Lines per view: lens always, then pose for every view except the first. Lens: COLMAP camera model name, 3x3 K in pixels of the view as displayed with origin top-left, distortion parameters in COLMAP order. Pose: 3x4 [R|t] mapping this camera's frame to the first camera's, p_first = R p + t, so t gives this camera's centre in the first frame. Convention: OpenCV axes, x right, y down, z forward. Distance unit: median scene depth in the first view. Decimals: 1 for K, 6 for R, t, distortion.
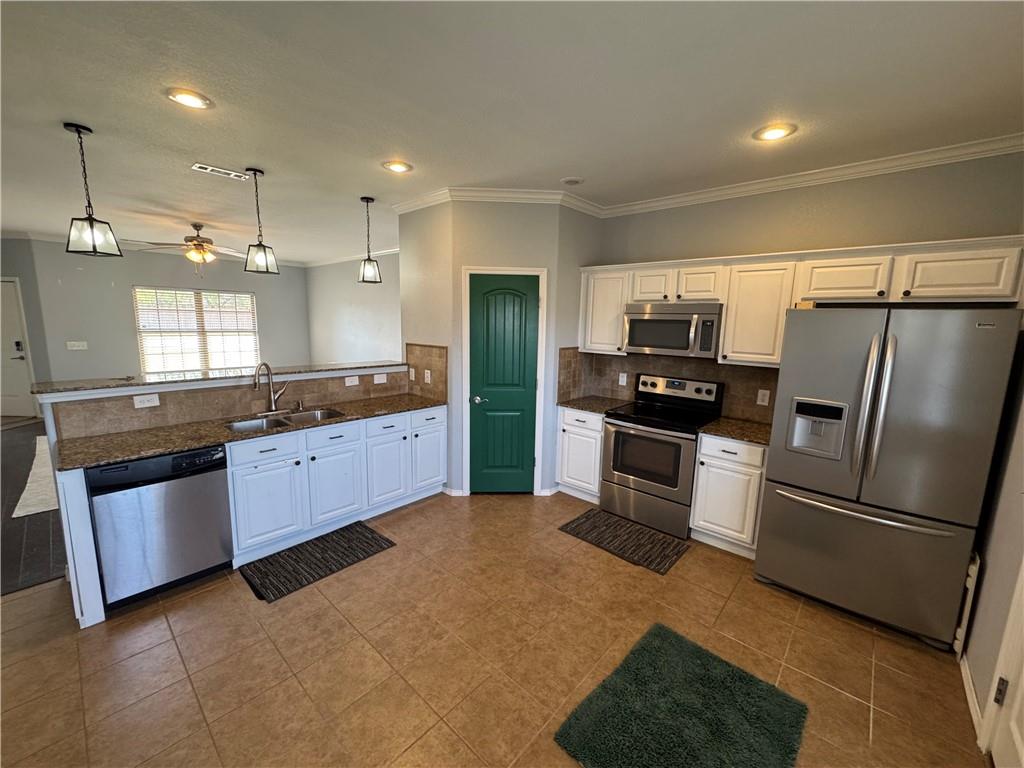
lens RADIAL K [[411.2, 0, 512.8], [0, 411.2, 384.1], [0, 0, 1]] dist [-0.005192, -0.000303]
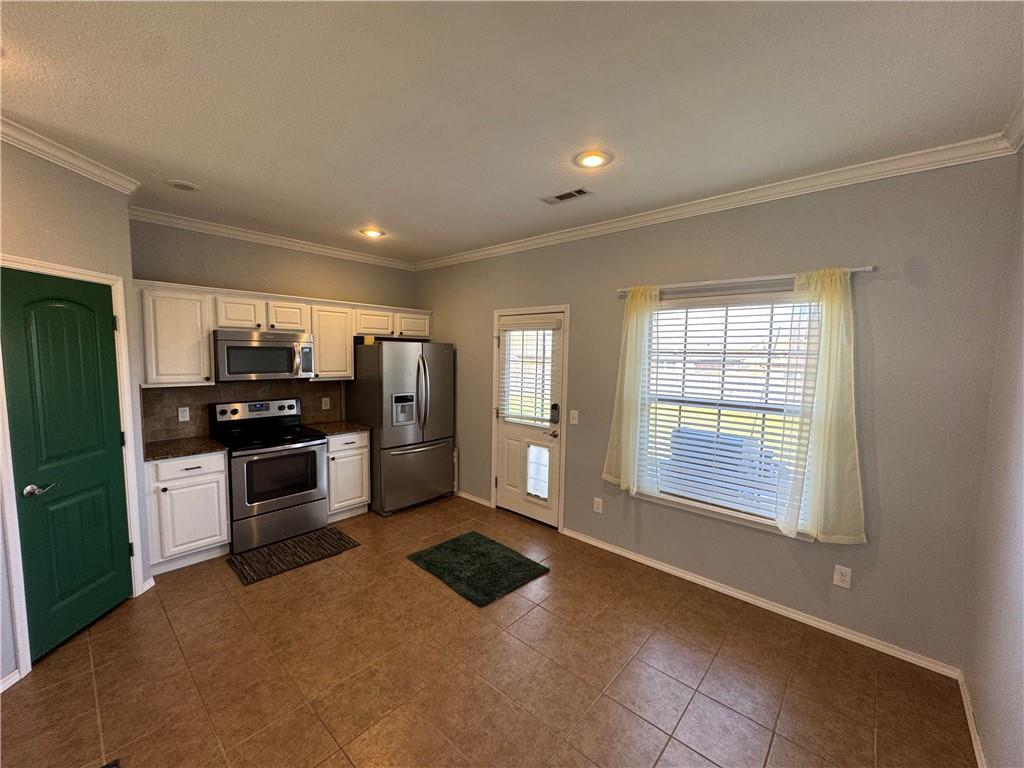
lens RADIAL K [[411.2, 0, 511.2], [0, 411.2, 383.2], [0, 0, 1]] dist [-0.005192, -0.000303]
pose [[-0.009135, -0.100334, 0.994912, -0.725515], [0.137029, 0.985442, 0.100637, -0.084180], [-0.990525, 0.137251, 0.004747, 0.376460]]
